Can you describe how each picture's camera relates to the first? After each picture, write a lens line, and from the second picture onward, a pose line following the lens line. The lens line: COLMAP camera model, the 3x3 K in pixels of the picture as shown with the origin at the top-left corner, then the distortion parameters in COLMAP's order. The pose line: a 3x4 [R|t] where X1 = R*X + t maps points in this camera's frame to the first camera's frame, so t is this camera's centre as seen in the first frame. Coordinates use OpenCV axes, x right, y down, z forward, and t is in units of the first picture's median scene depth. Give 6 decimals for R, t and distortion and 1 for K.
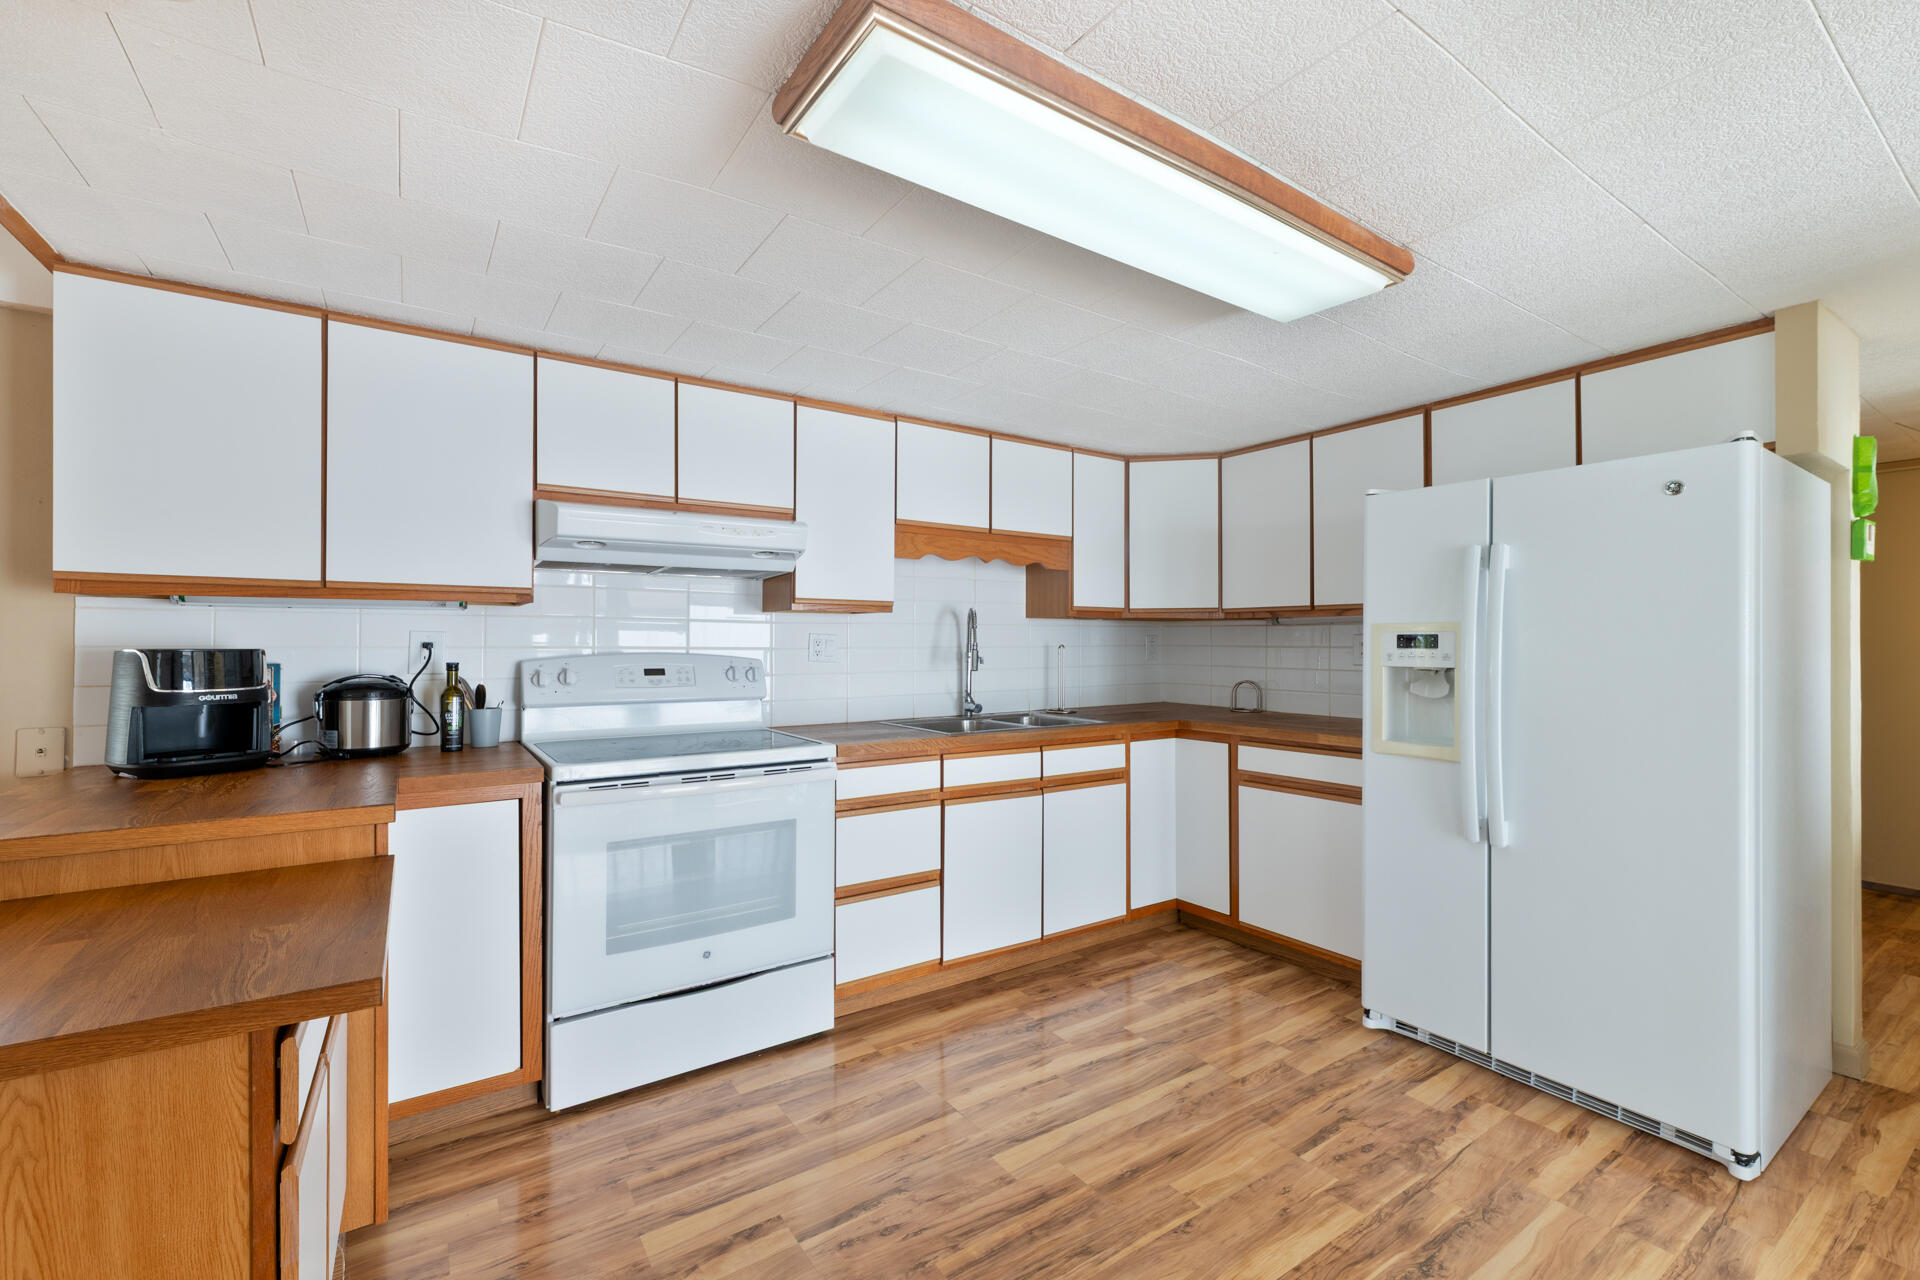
lens RADIAL K [[768.4, 0, 960.0], [0, 768.4, 640.0], [0, 0, 1]] dist [0.002388, -0.000094]
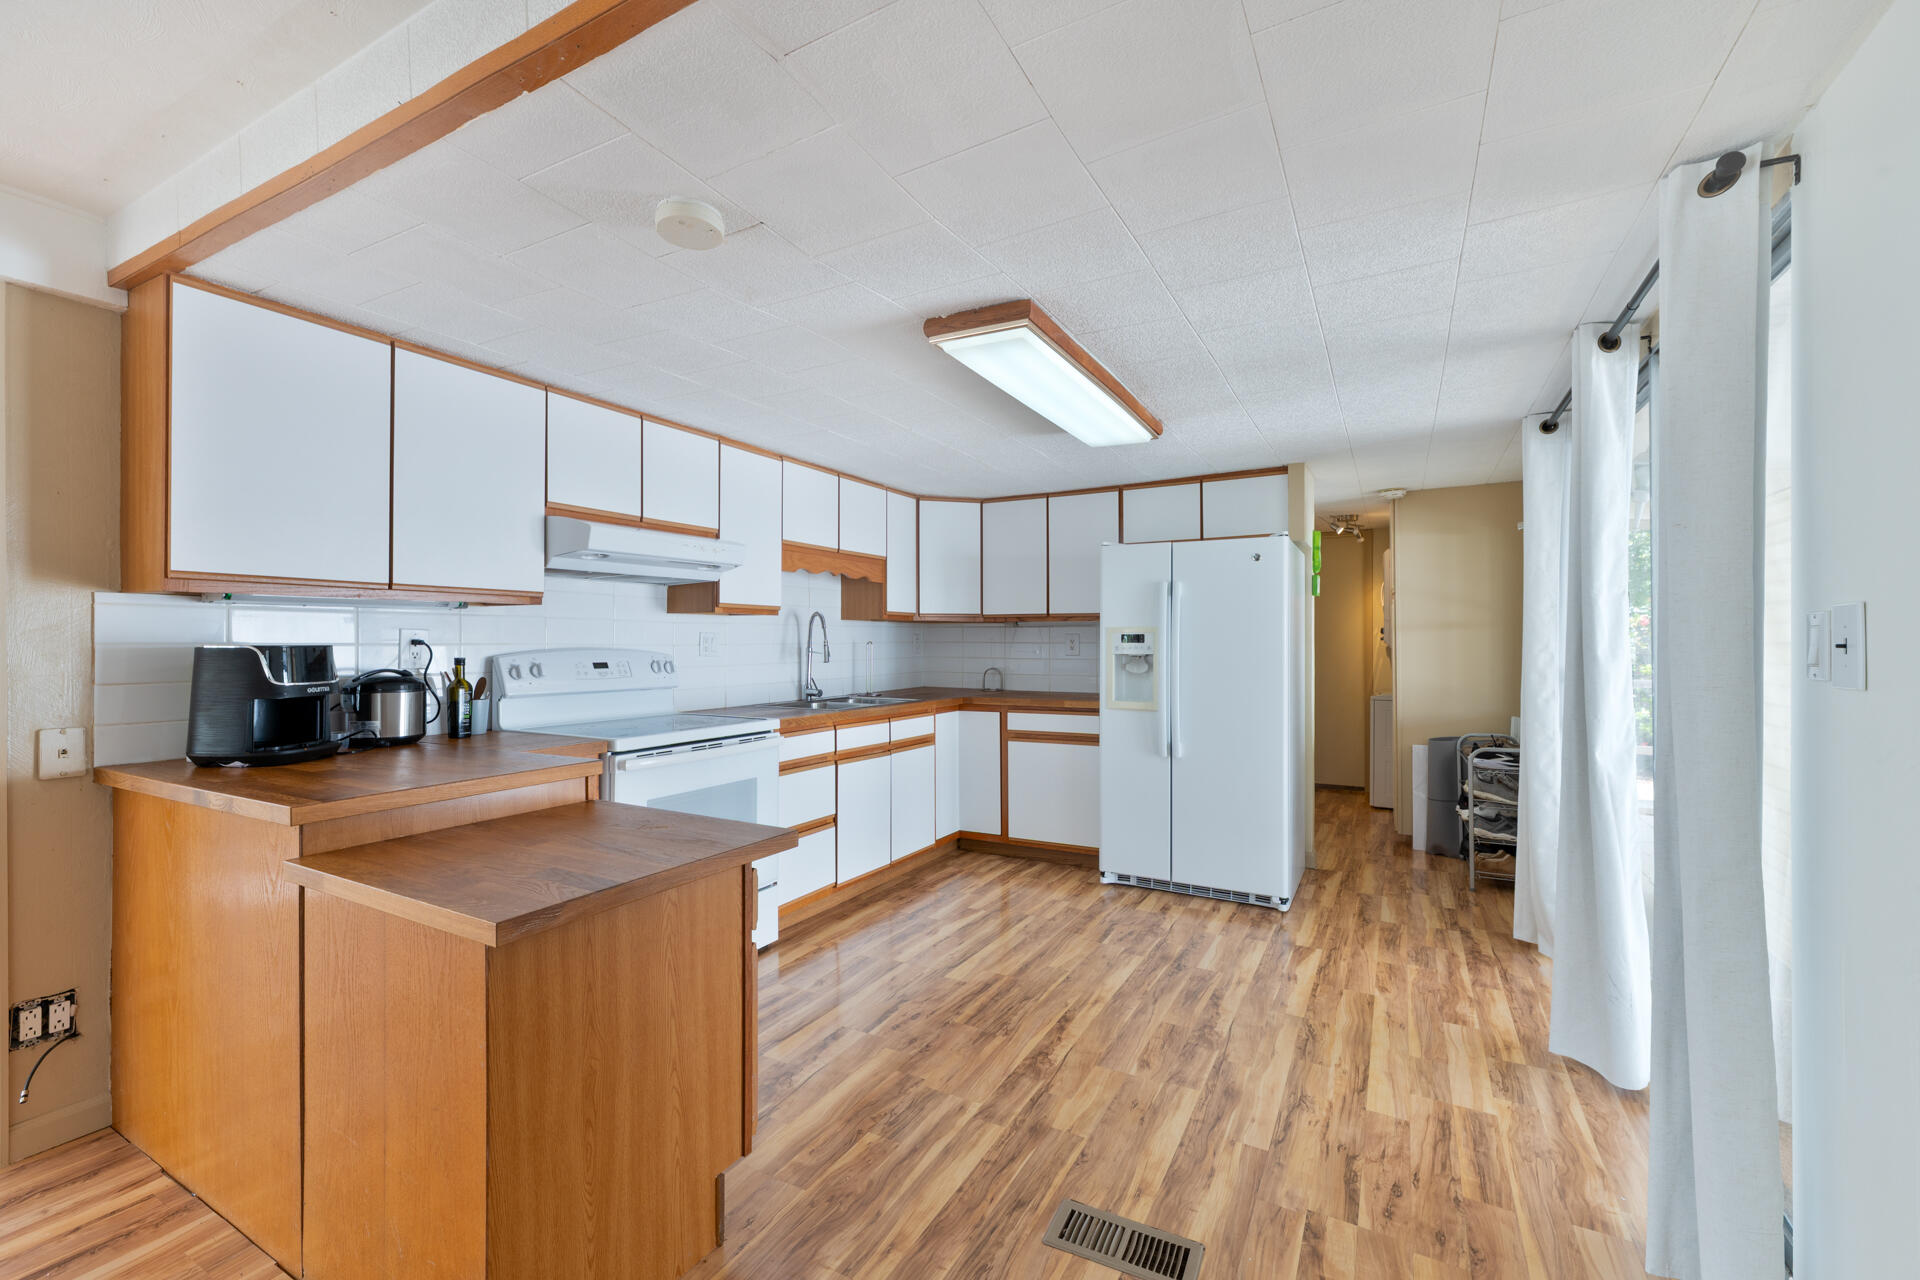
lens RADIAL K [[781.6, 0, 960.0], [0, 781.6, 640.0], [0, 0, 1]] dist [-0.000598, 0.000069]
pose [[0.885012, -0.000915, 0.465568, -0.480835], [-0.000010, 0.999998, 0.001984, 0.001554], [-0.465569, -0.001761, 0.885010, -0.283588]]
